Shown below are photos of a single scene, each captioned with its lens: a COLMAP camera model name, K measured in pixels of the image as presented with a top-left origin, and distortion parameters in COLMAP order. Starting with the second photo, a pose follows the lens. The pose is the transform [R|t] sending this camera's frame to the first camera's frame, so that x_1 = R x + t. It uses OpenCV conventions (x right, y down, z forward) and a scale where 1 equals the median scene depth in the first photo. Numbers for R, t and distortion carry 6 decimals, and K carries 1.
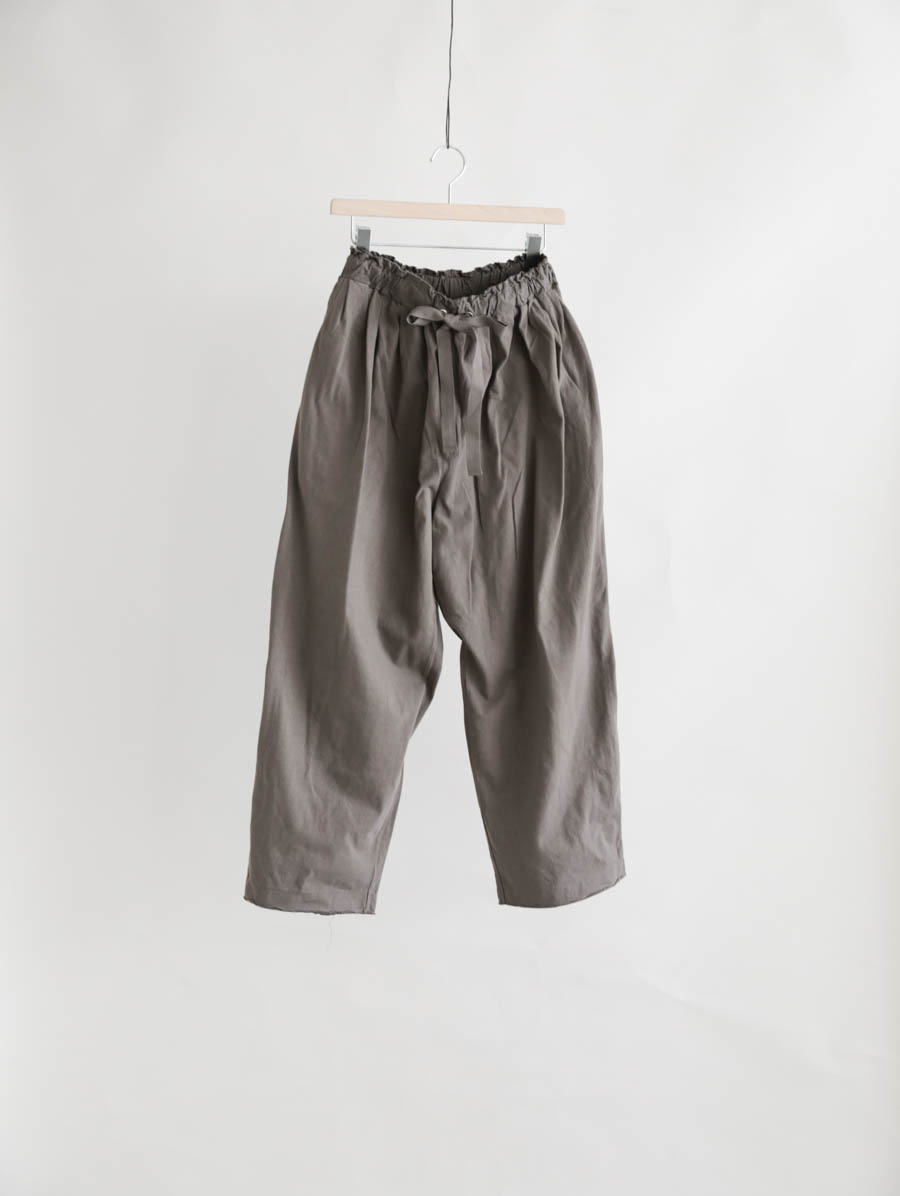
lens RADIAL K [[1676.0, 0, 450.0], [0, 1676.0, 598.0], [0, 0, 1]] dist [-0.016207, -0.005968]
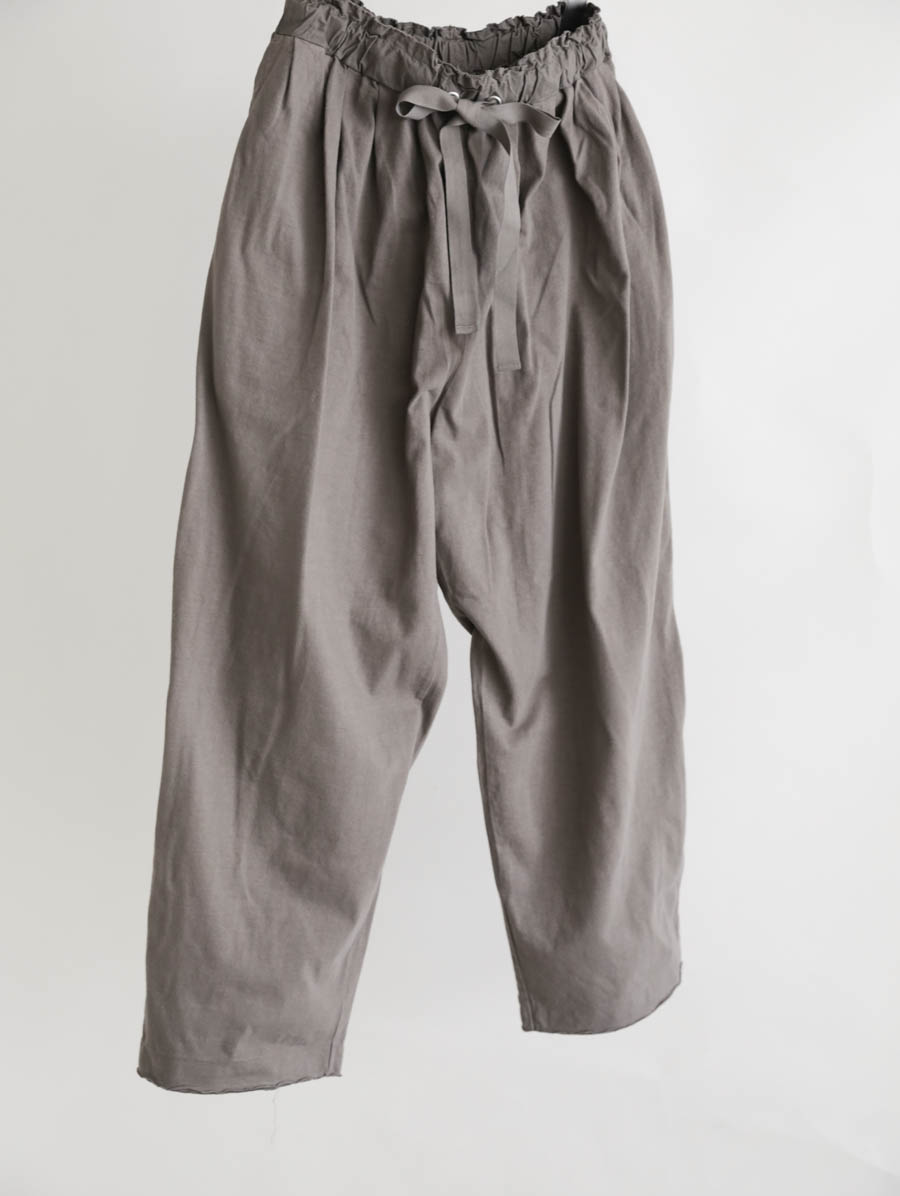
lens RADIAL K [[1947.3, 0, 450.0], [0, 1947.3, 598.0], [0, 0, 1]] dist [0.048531, 0.148308]
pose [[0.995989, -0.020272, 0.087154, -0.067969], [0.014446, 0.997651, 0.066964, -0.039098], [-0.088306, -0.065436, 0.993942, 0.295200]]
